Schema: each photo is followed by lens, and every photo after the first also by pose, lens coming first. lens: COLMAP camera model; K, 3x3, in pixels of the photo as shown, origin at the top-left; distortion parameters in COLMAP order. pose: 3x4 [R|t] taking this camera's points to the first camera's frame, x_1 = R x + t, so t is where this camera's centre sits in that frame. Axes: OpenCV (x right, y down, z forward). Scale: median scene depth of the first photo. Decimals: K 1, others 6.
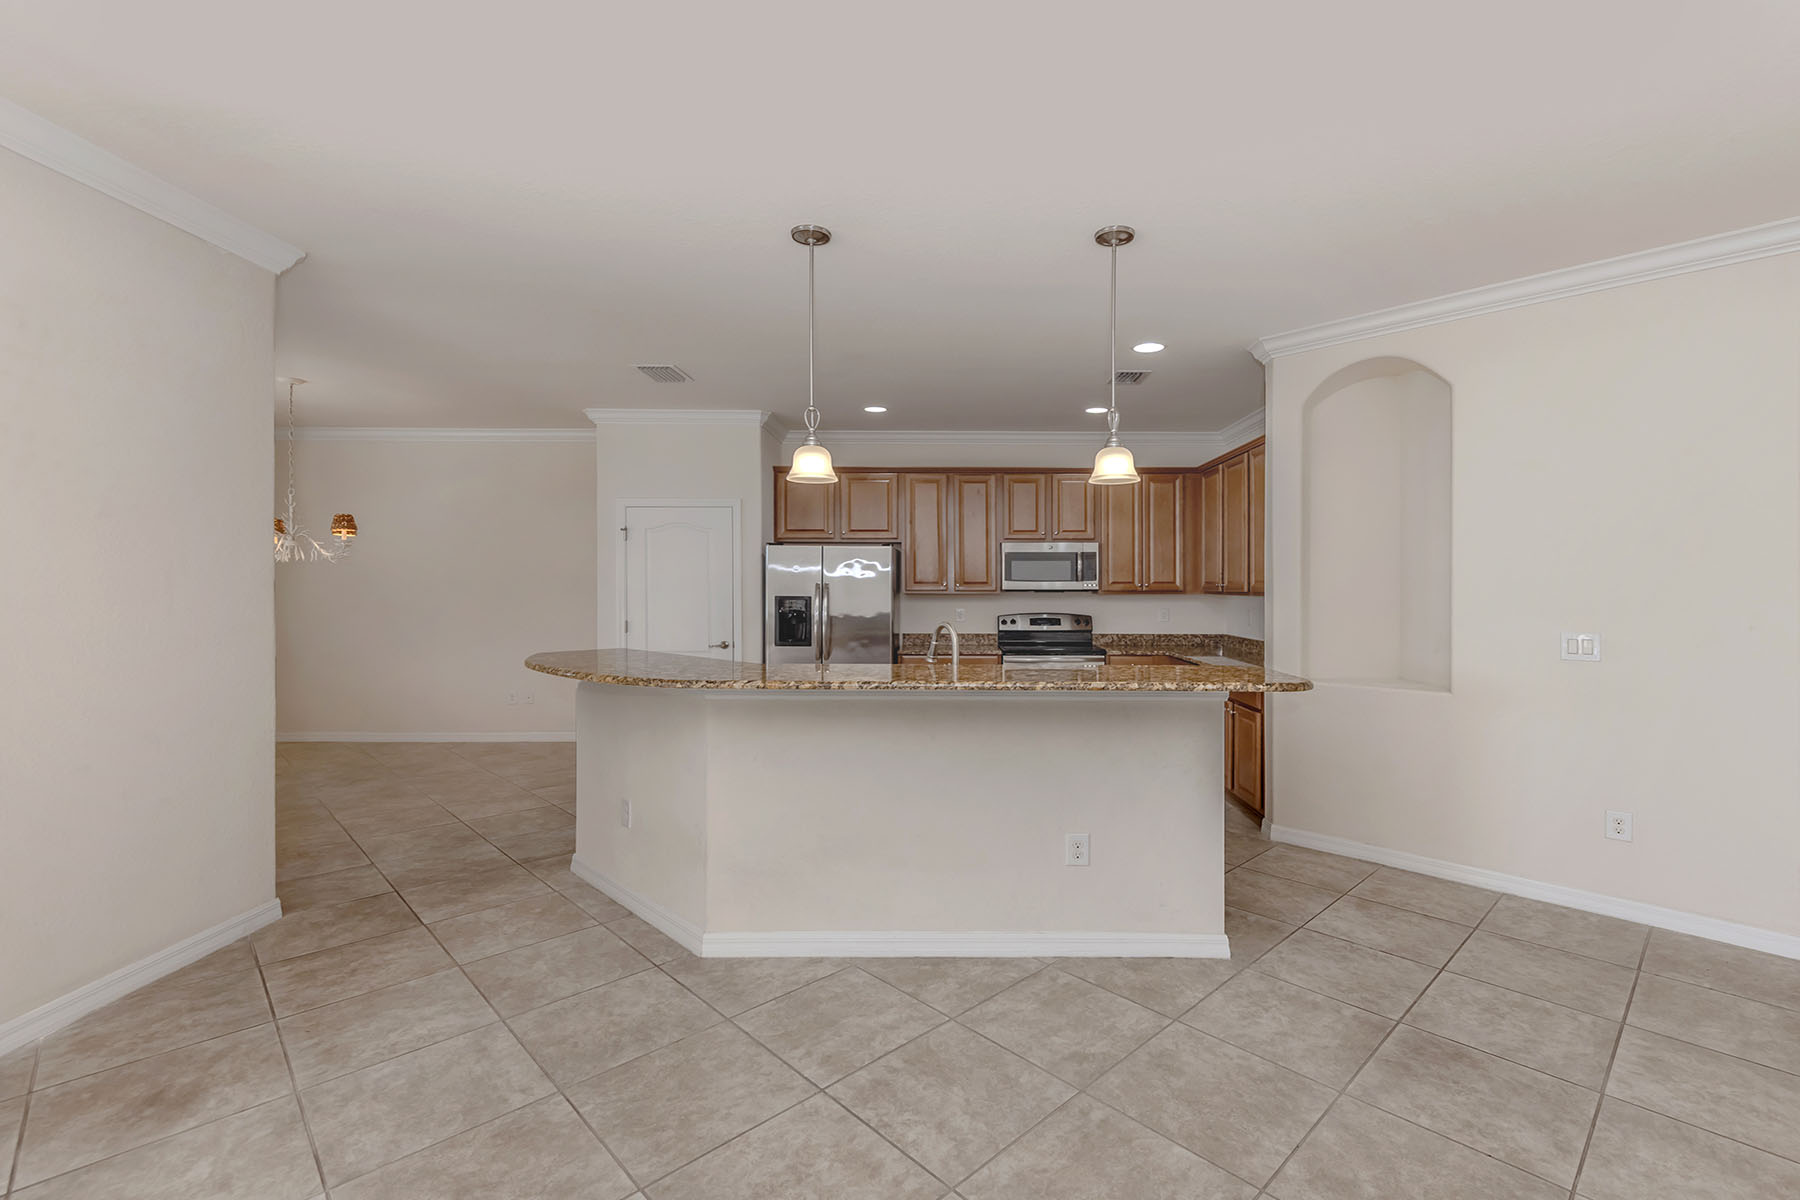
lens RADIAL K [[808.0, 0, 933.9], [0, 808.0, 582.5], [0, 0, 1]] dist [0.003377, 0.000292]
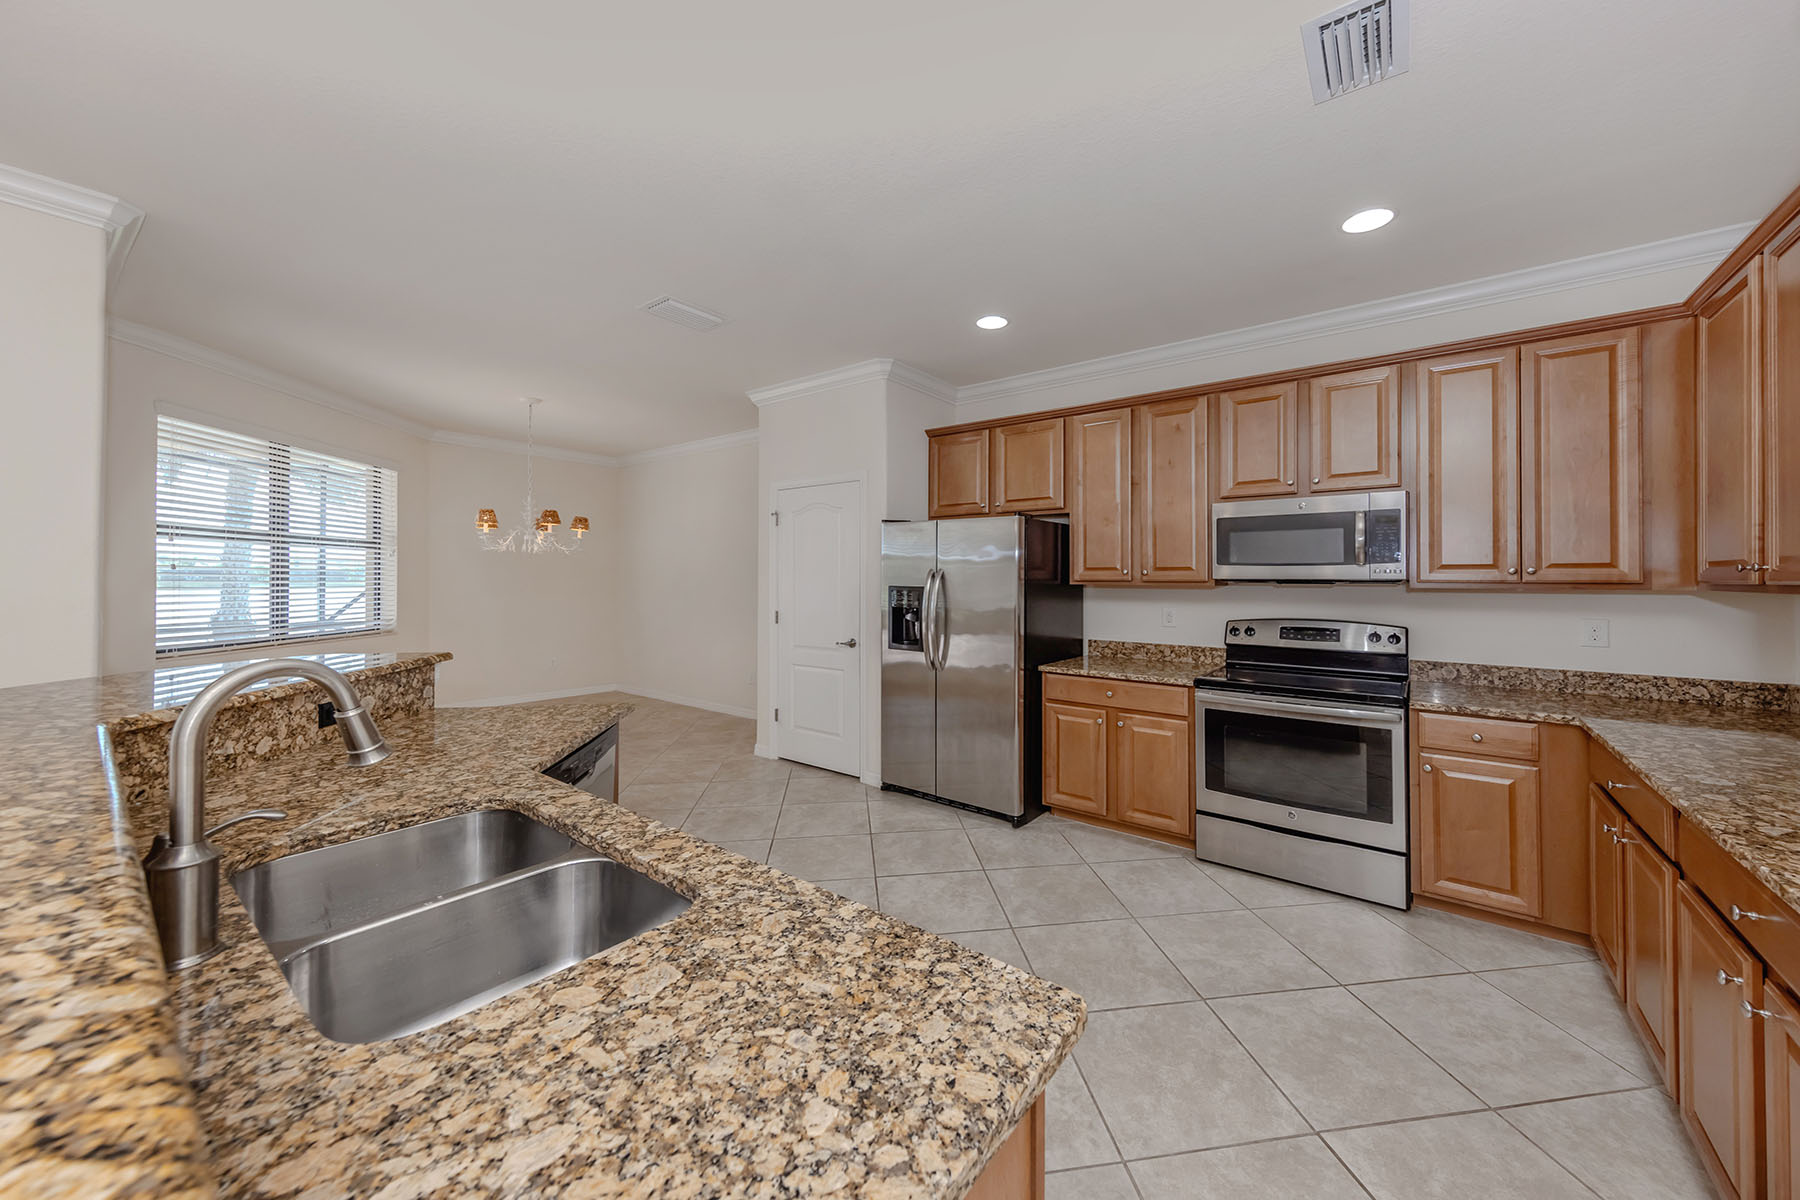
lens RADIAL K [[636.4, 0, 931.3], [0, 636.4, 584.7], [0, 0, 1]] dist [0.001852, -0.000054]
pose [[0.810915, 0.007723, -0.585112, 0.205728], [-0.001552, 0.999938, 0.011049, 0.008620], [0.585161, -0.008052, 0.810877, 0.507613]]
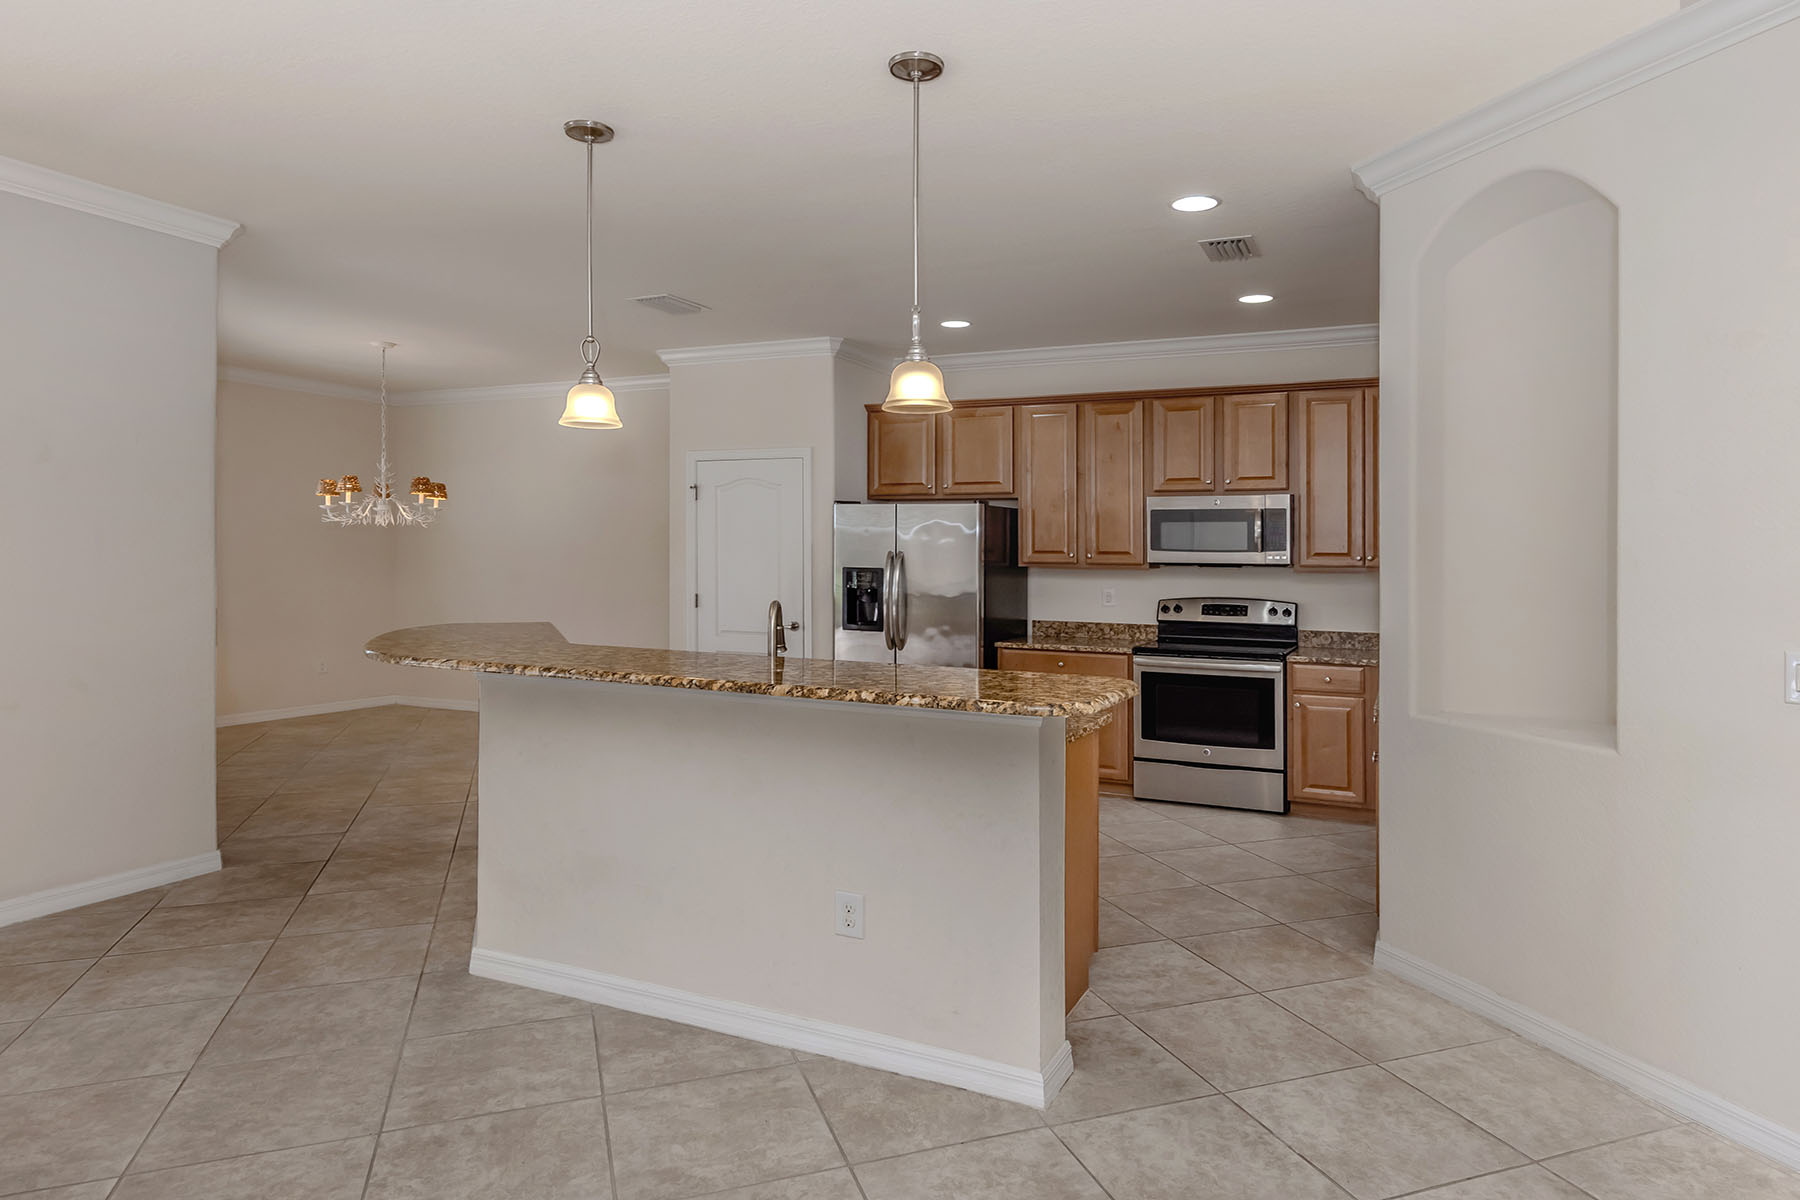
lens RADIAL K [[1058.8, 0, 905.4], [0, 1058.8, 555.0], [0, 0, 1]] dist [0.002716, 0.002331]
pose [[0.909356, 0.008261, -0.415936, 0.293842], [-0.007274, 0.999966, 0.003959, 0.000016], [0.415954, -0.000575, 0.909385, 0.070254]]
